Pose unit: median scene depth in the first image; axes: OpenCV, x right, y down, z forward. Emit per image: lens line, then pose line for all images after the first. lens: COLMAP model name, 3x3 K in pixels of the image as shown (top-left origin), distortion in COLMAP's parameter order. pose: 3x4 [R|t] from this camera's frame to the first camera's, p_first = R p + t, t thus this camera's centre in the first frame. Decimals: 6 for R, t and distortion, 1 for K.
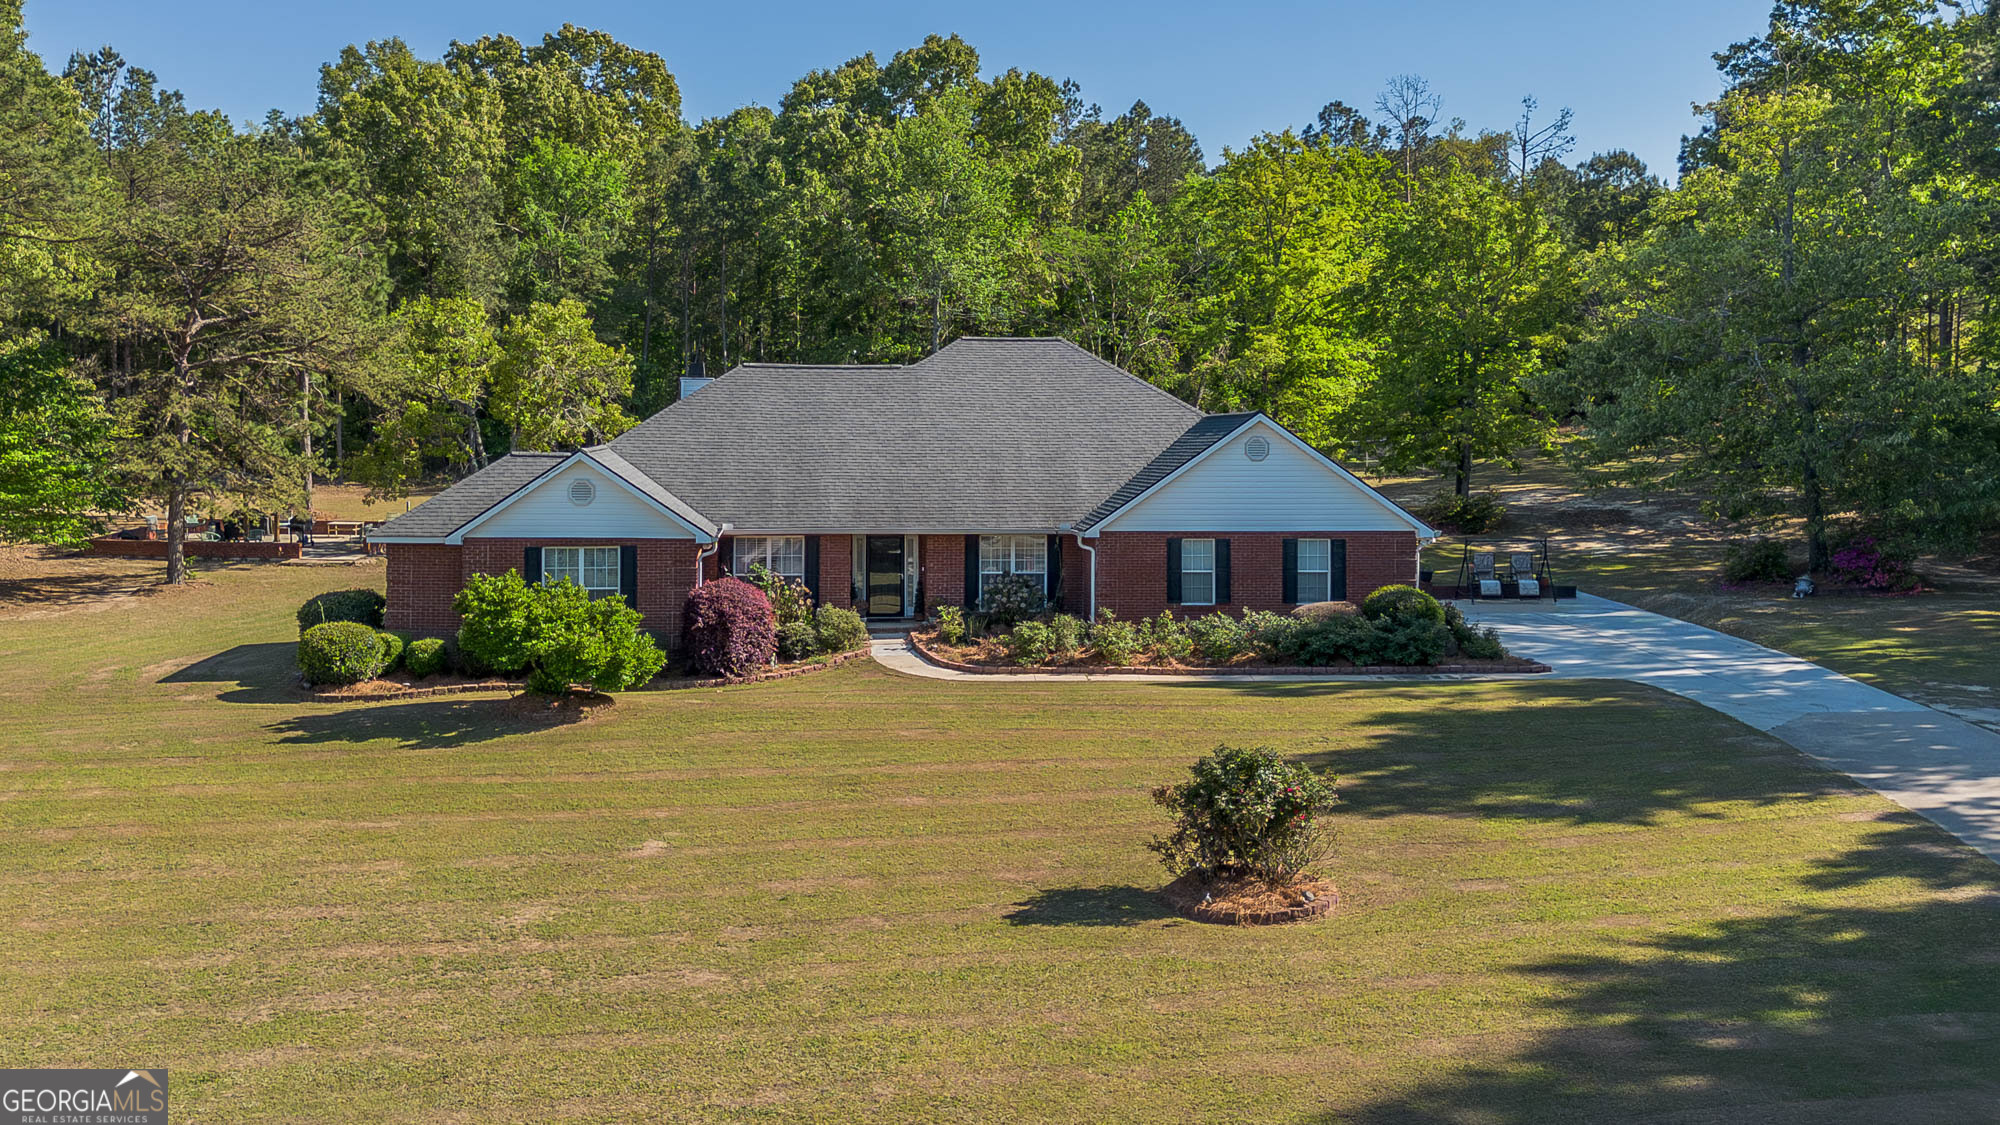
lens RADIAL K [[1861.4, 0, 970.0], [0, 1861.4, 452.4], [0, 0, 1]] dist [0.108483, -0.145789]
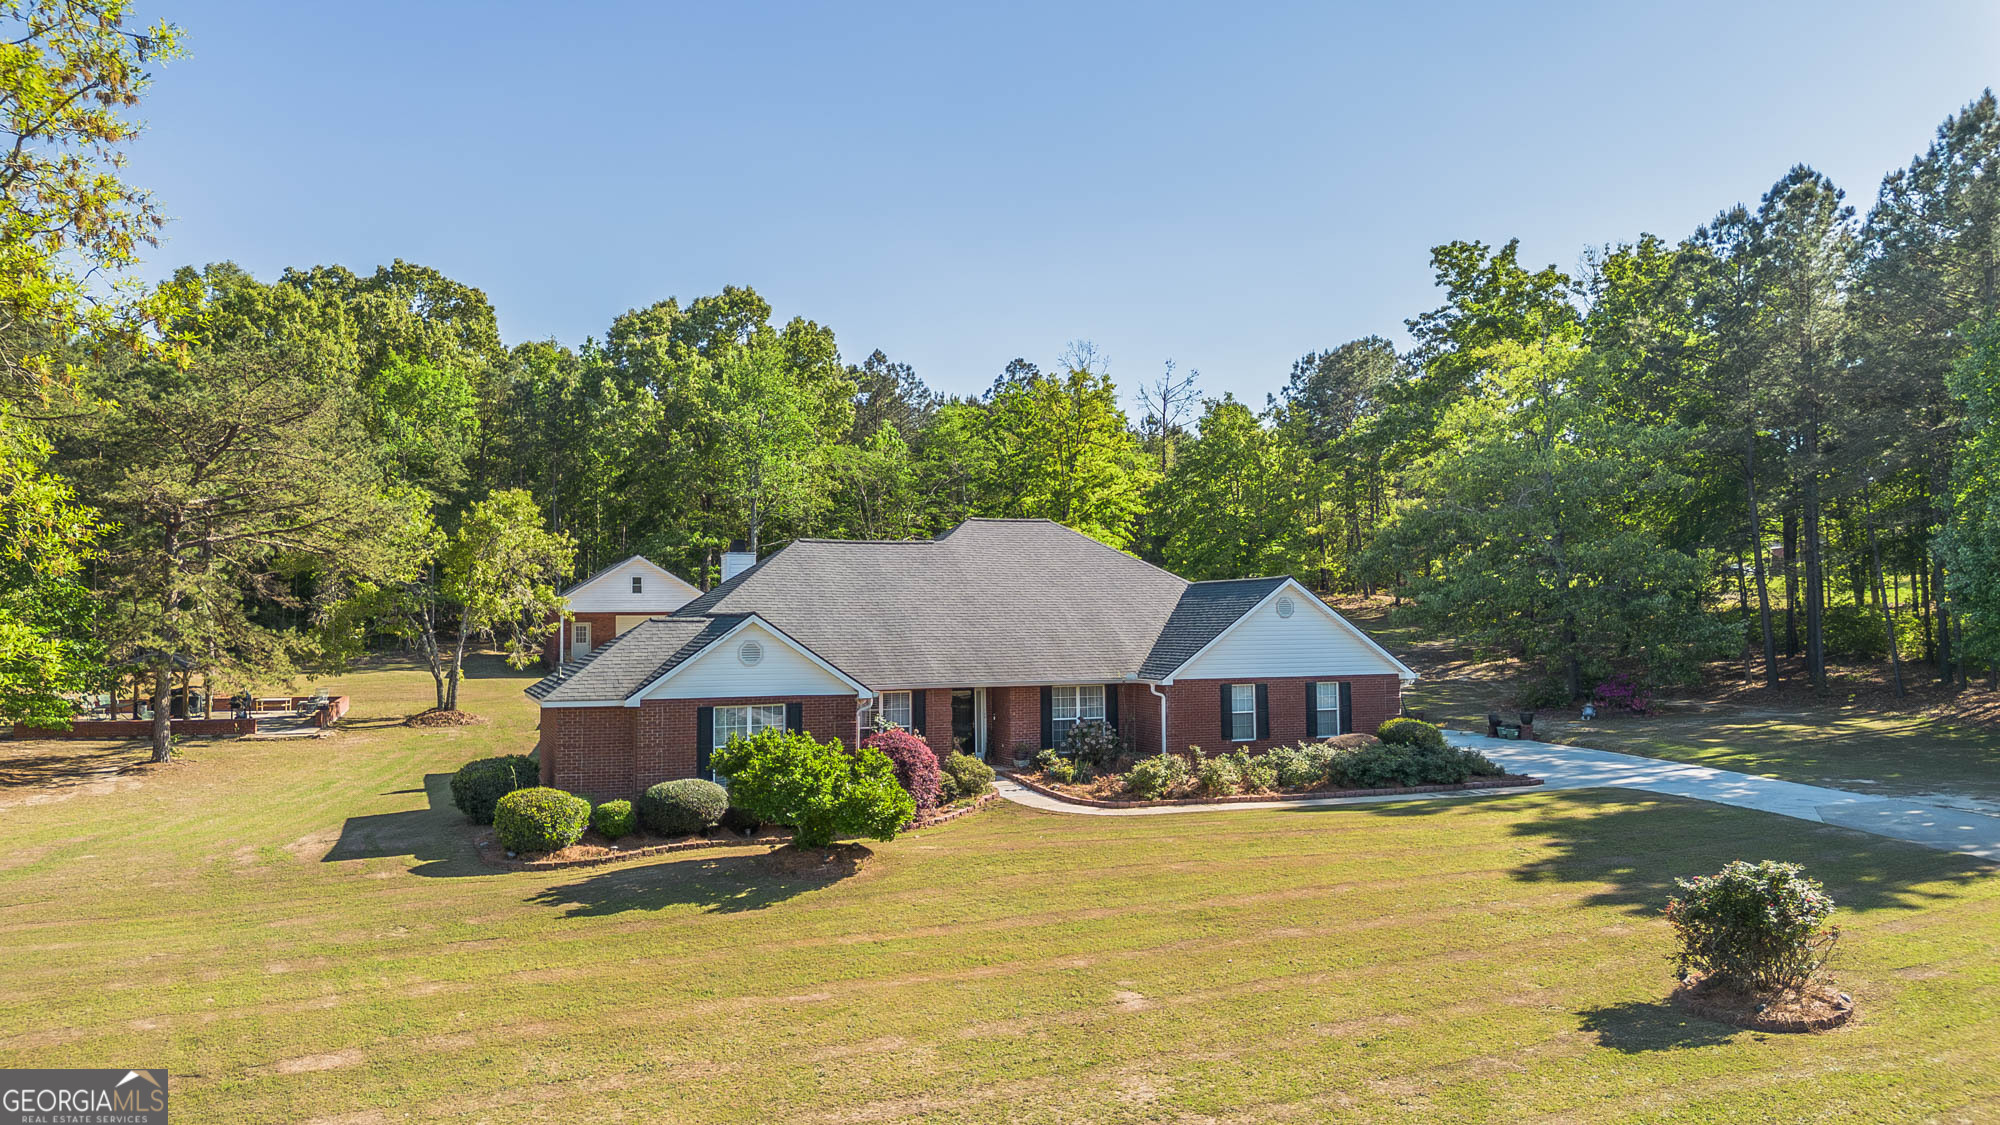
lens RADIAL K [[1412.0, 0, 1000.0], [0, 1412.0, 562.5], [0, 0, 1]] dist [0.080394, -0.084963]
pose [[0.958971, -0.002089, 0.283495, -0.248489], [0.016273, 0.998730, -0.047685, 0.008650], [-0.283036, 0.050341, 0.957787, 0.161749]]
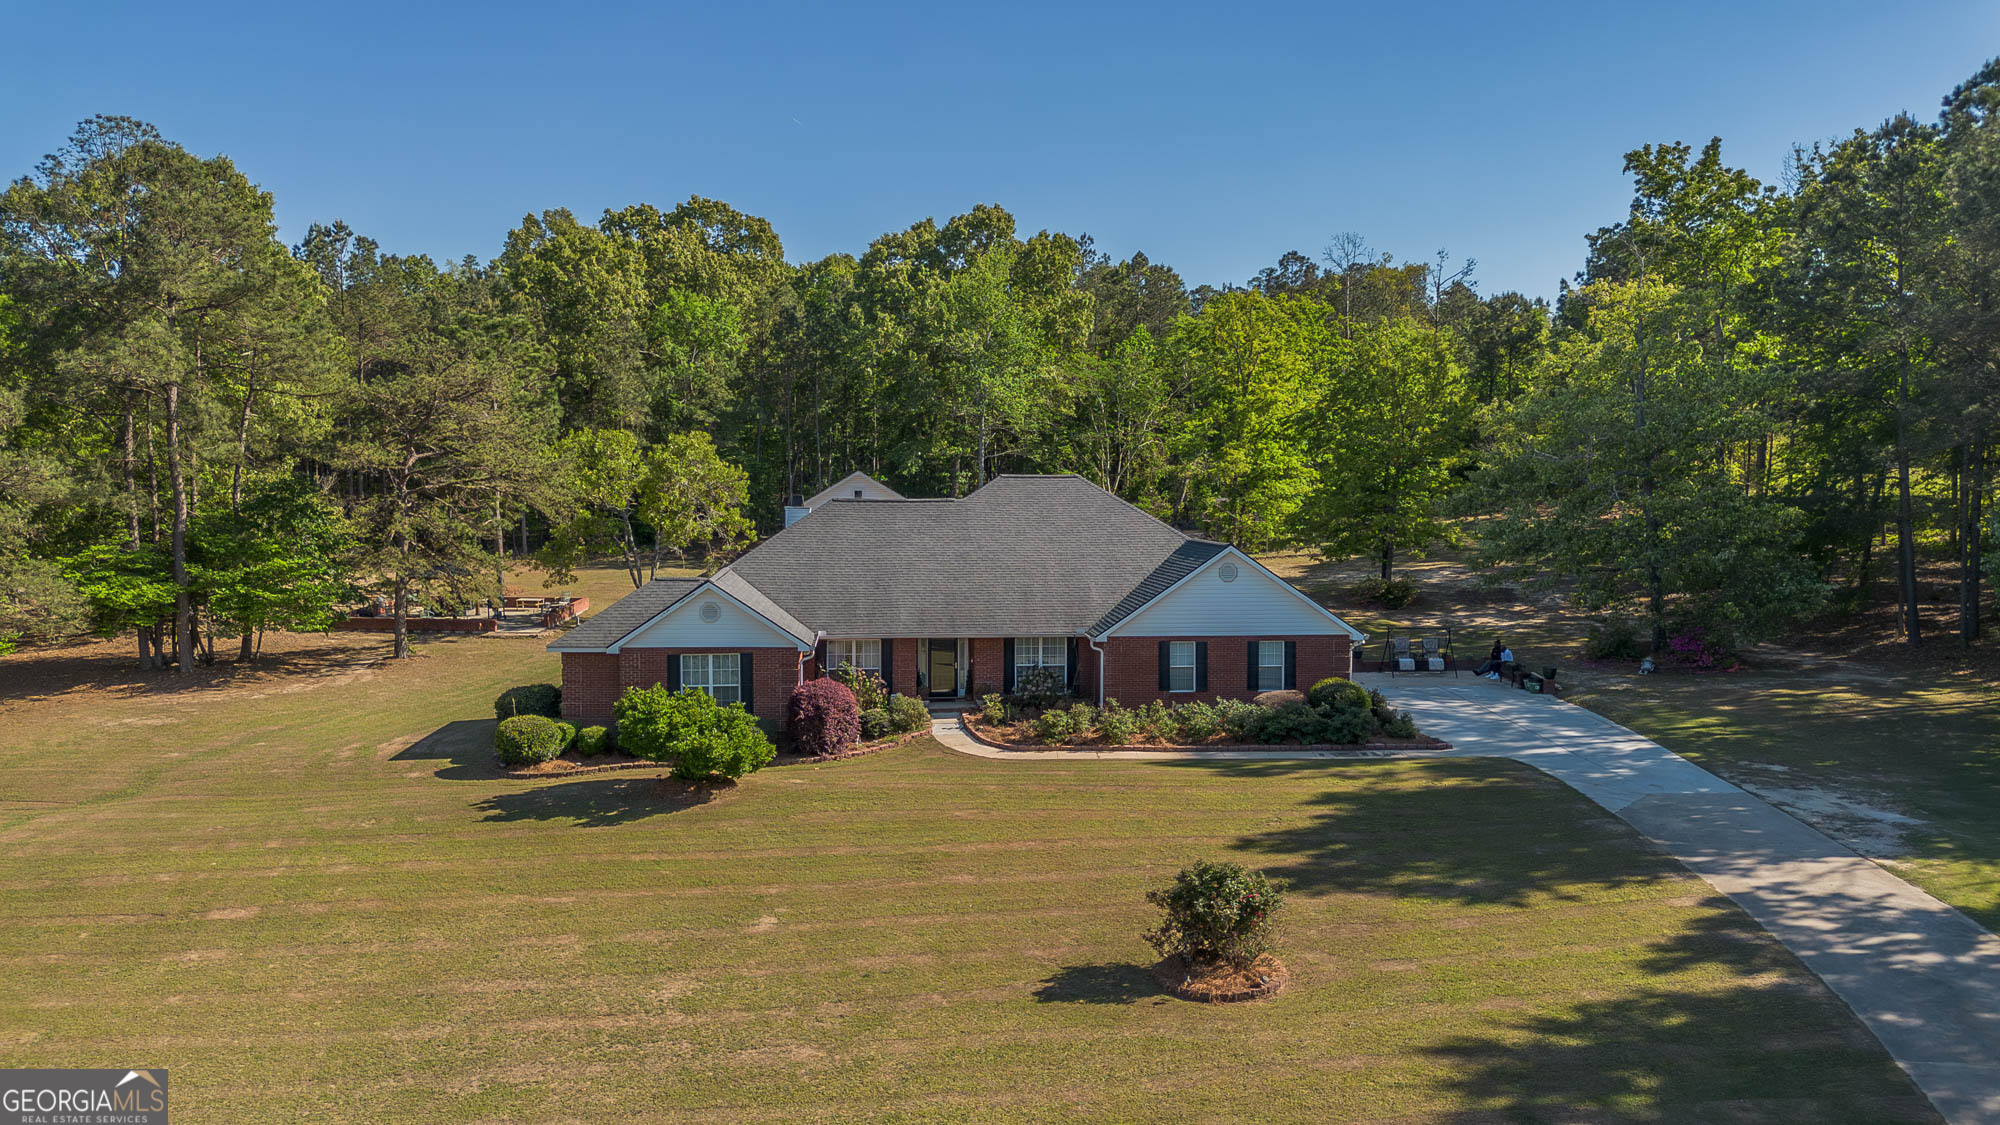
lens RADIAL K [[1430.9, 0, 1002.6], [0, 1430.9, 566.1], [0, 0, 1]] dist [0.100210, -0.119216]
pose [[0.999989, -0.001838, -0.004226, 0.000675], [0.002041, 0.998810, 0.048732, -0.049447], [0.004131, -0.048740, 0.998803, 0.000612]]
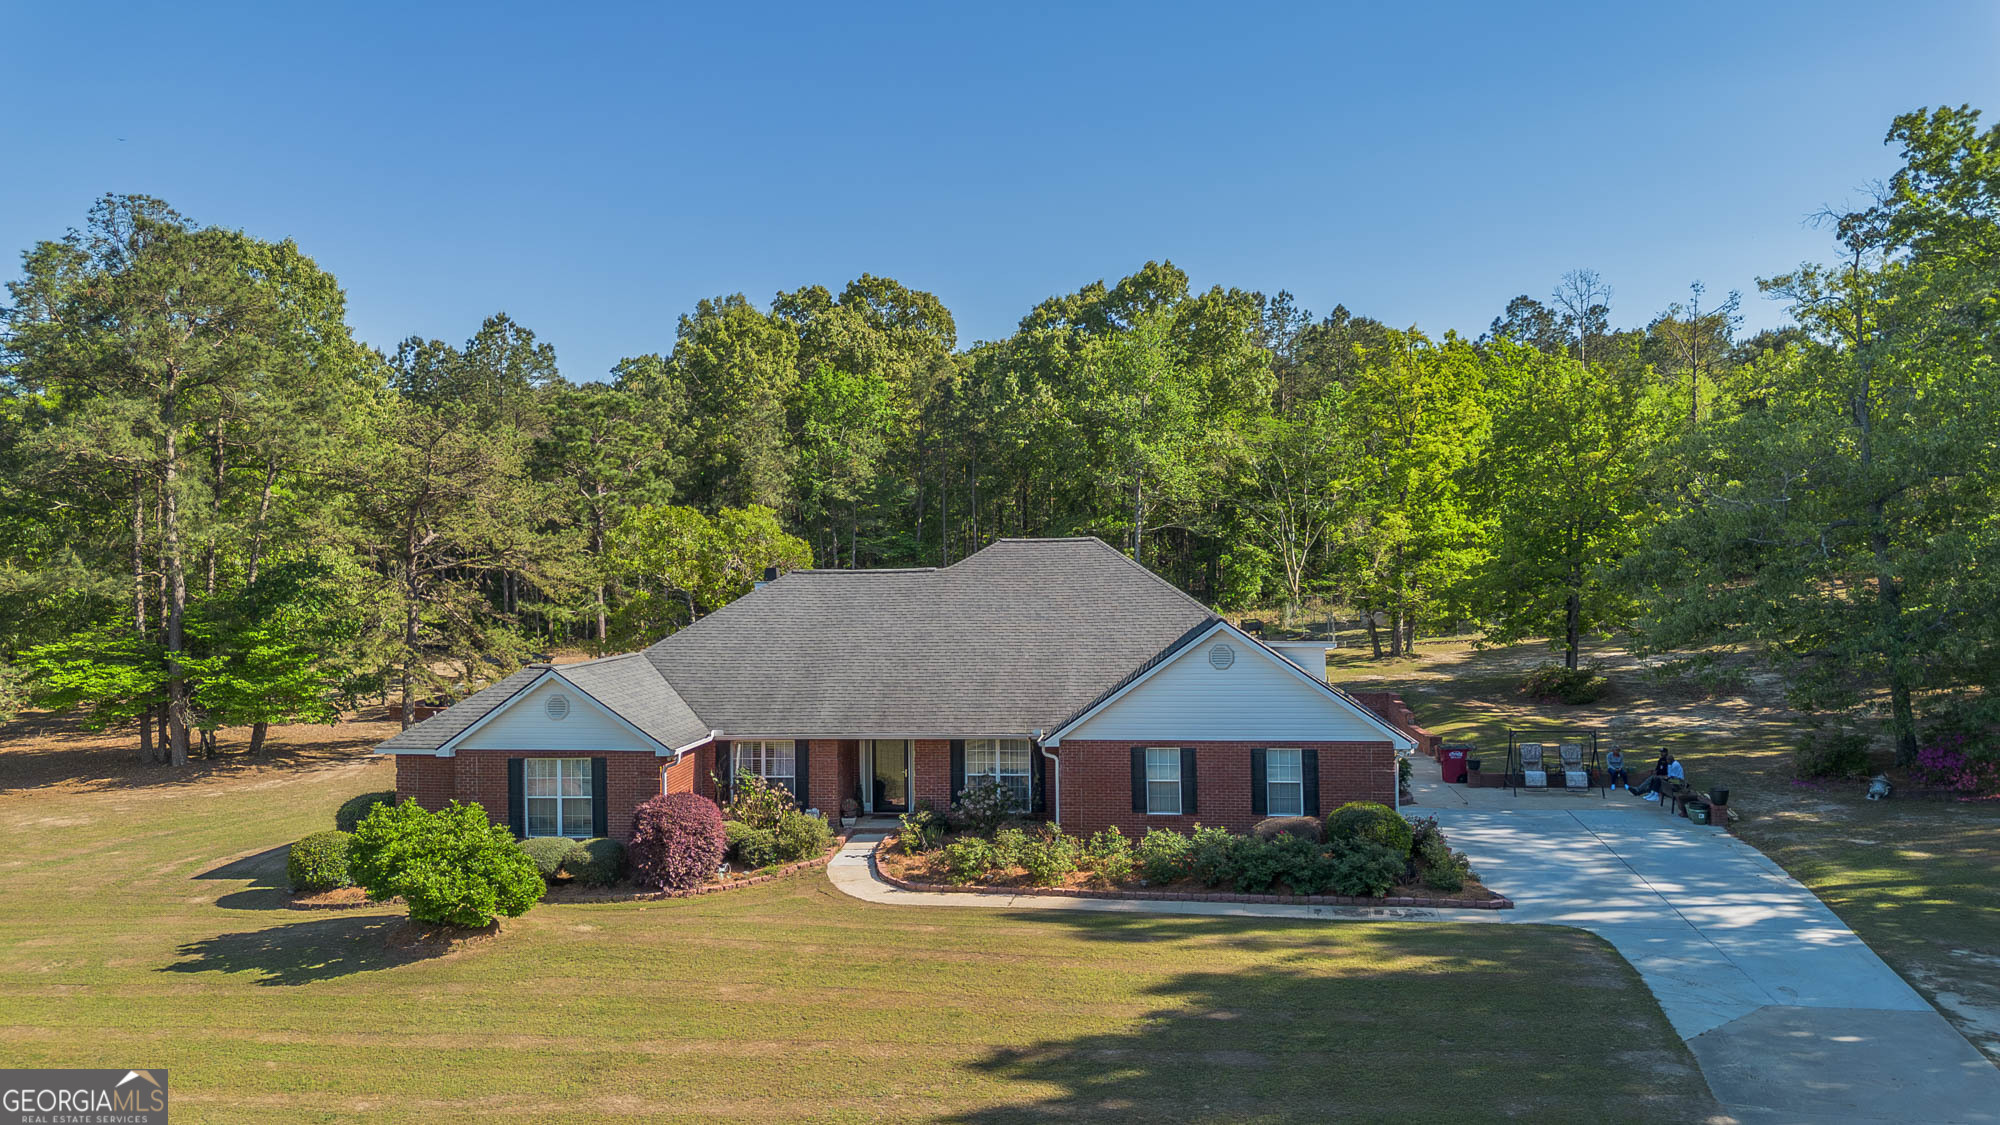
lens RADIAL K [[1405.4, 0, 999.0], [0, 1405.4, 572.4], [0, 0, 1]] dist [0.048493, -0.002256]
pose [[0.974626, -0.017283, -0.223171, 0.183209], [0.015299, 0.999827, -0.010615, -0.035990], [0.223316, 0.006931, 0.974722, 0.223078]]
